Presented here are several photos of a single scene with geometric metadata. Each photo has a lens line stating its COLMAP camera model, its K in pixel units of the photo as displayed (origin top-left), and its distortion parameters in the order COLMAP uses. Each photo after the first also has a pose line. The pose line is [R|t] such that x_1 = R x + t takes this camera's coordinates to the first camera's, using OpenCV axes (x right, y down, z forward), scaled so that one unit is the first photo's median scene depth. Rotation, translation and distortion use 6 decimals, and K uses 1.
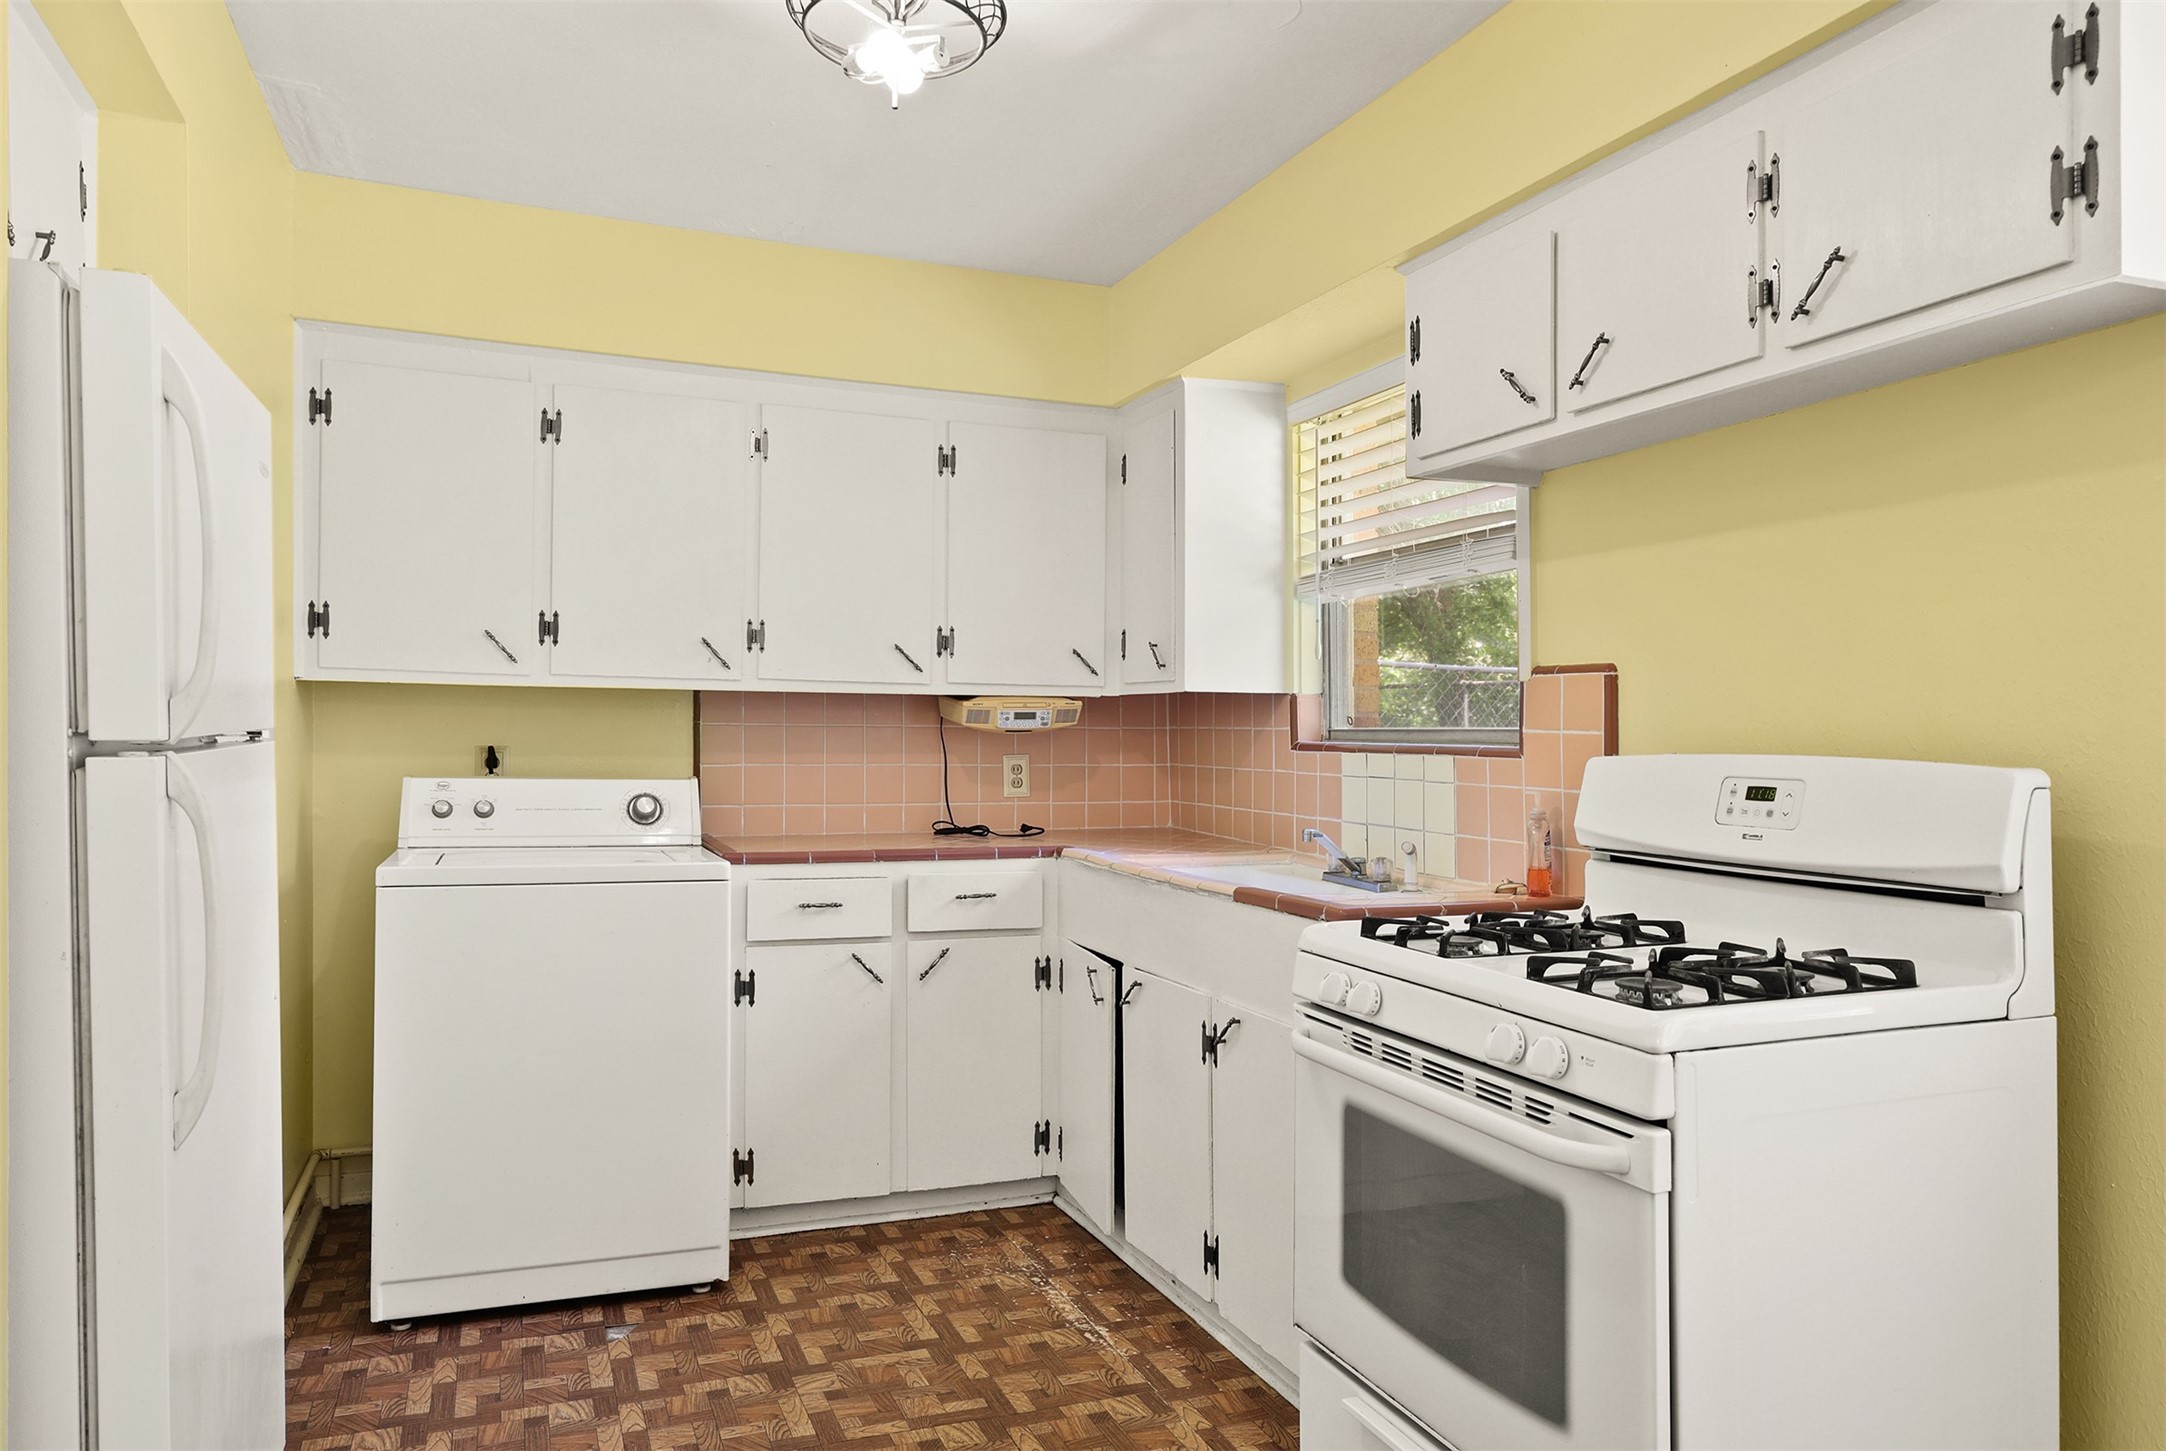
lens RADIAL K [[1374.7, 0, 1089.8], [0, 1374.7, 715.5], [0, 0, 1]] dist [-0.034005, -0.021115]
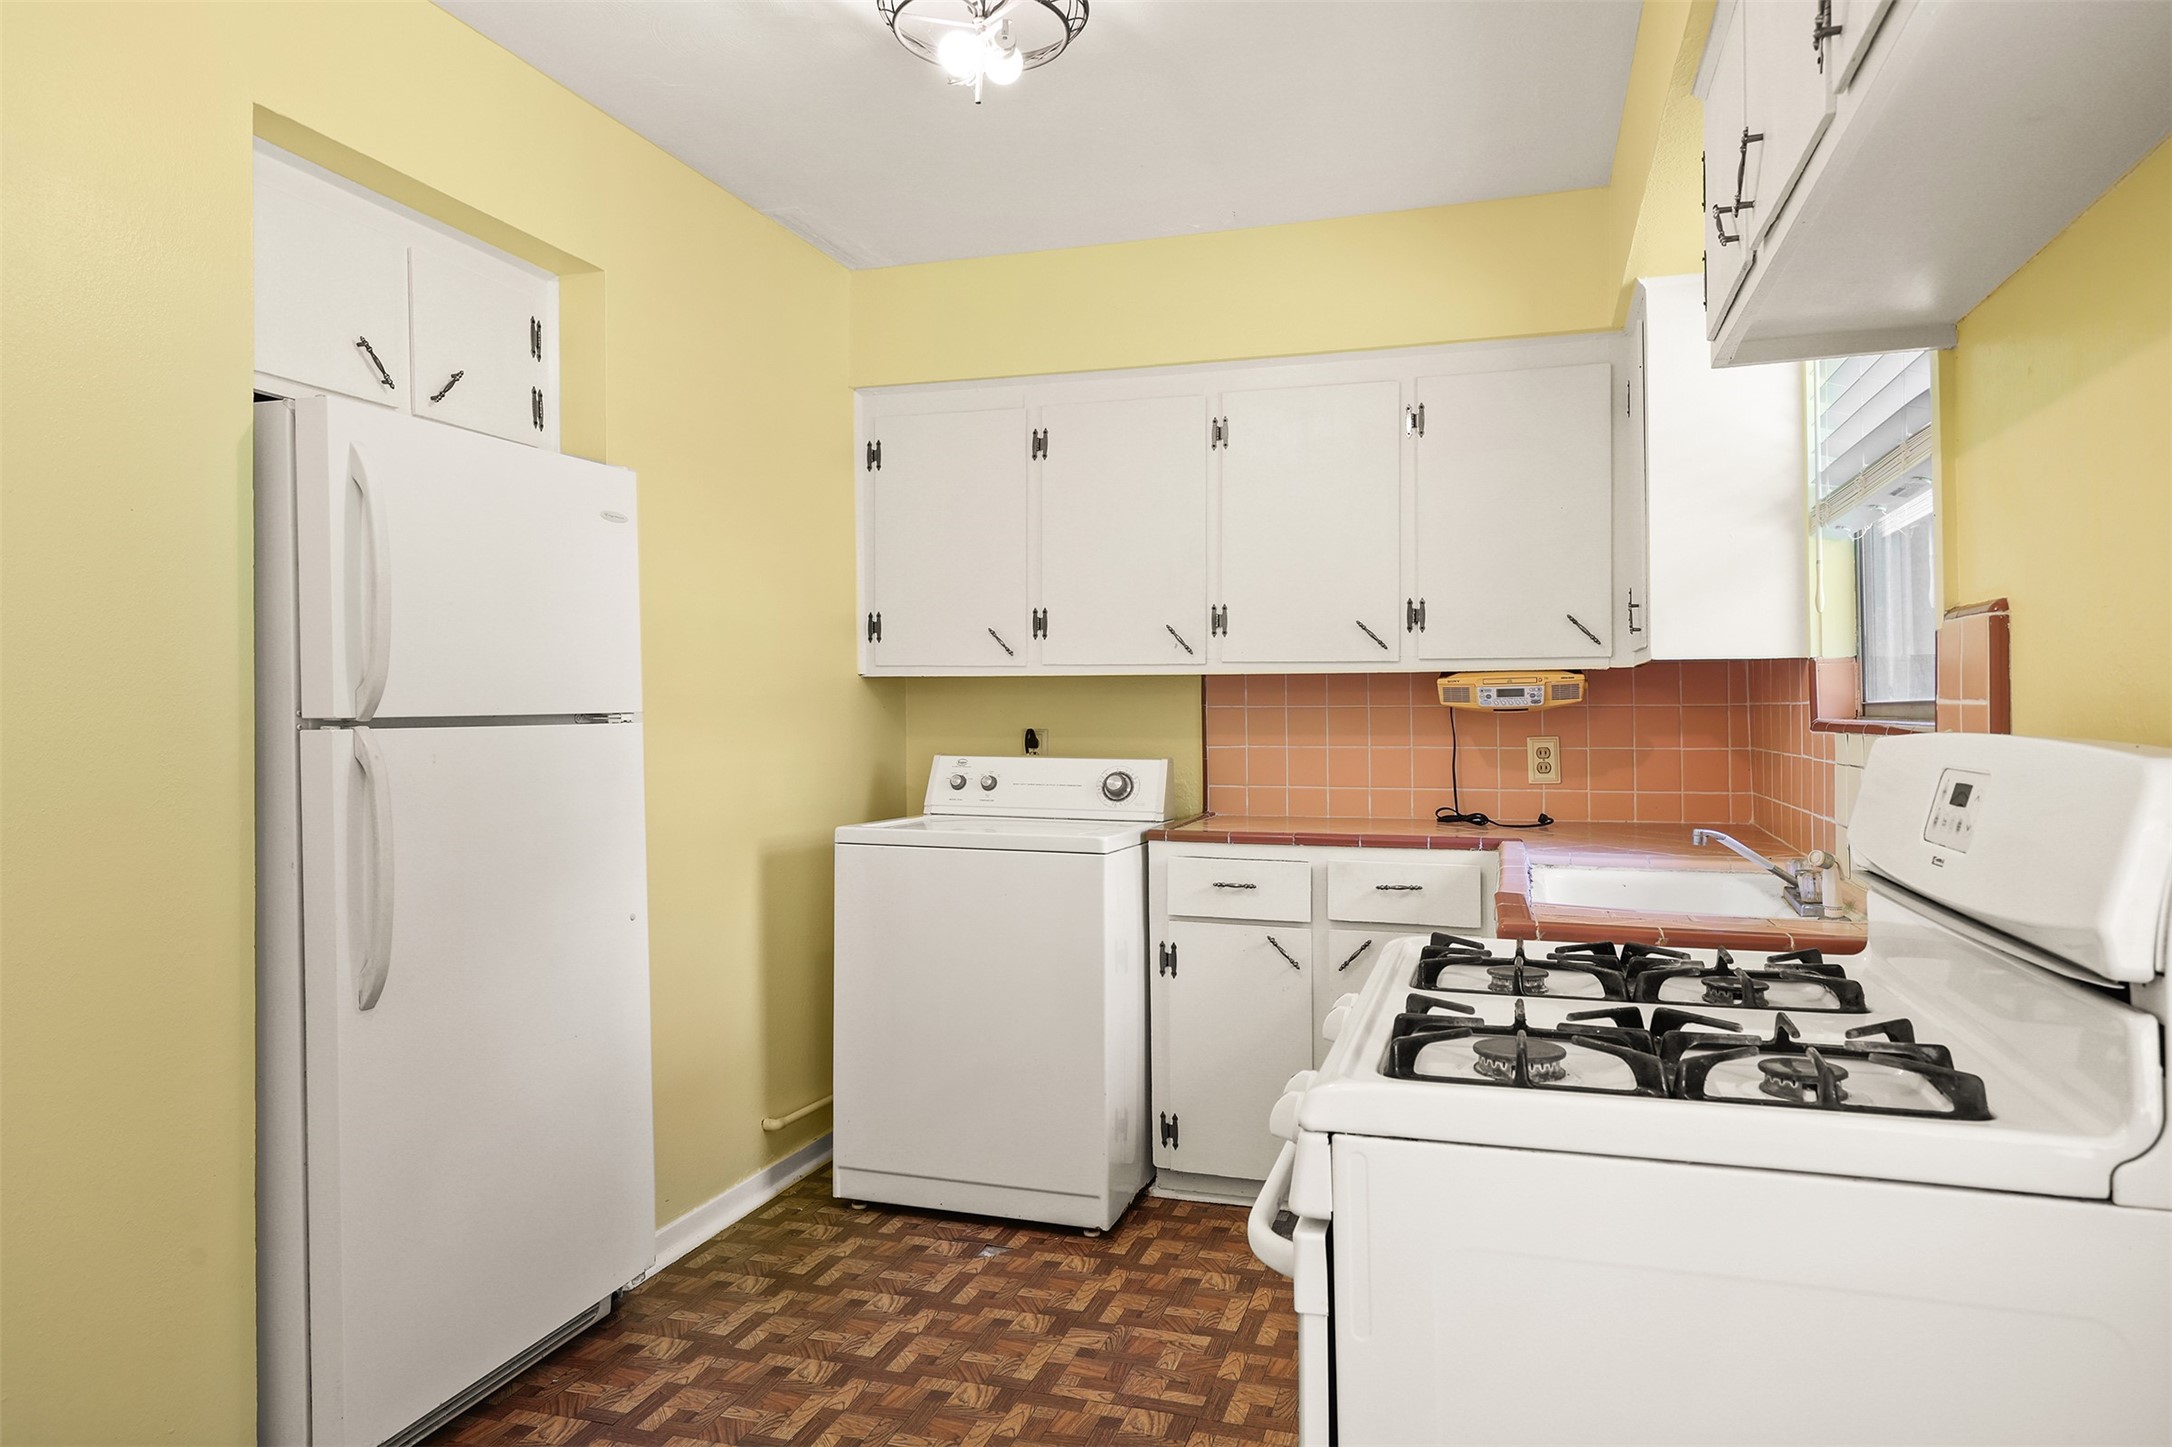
lens RADIAL K [[1378.5, 0, 1085.8], [0, 1378.5, 716.4], [0, 0, 1]] dist [-0.034005, -0.021115]
pose [[0.769400, -0.009761, -0.638693, 0.354224], [0.017870, 0.999821, 0.006247, 0.005824], [0.638517, -0.016220, 0.769436, 0.150158]]
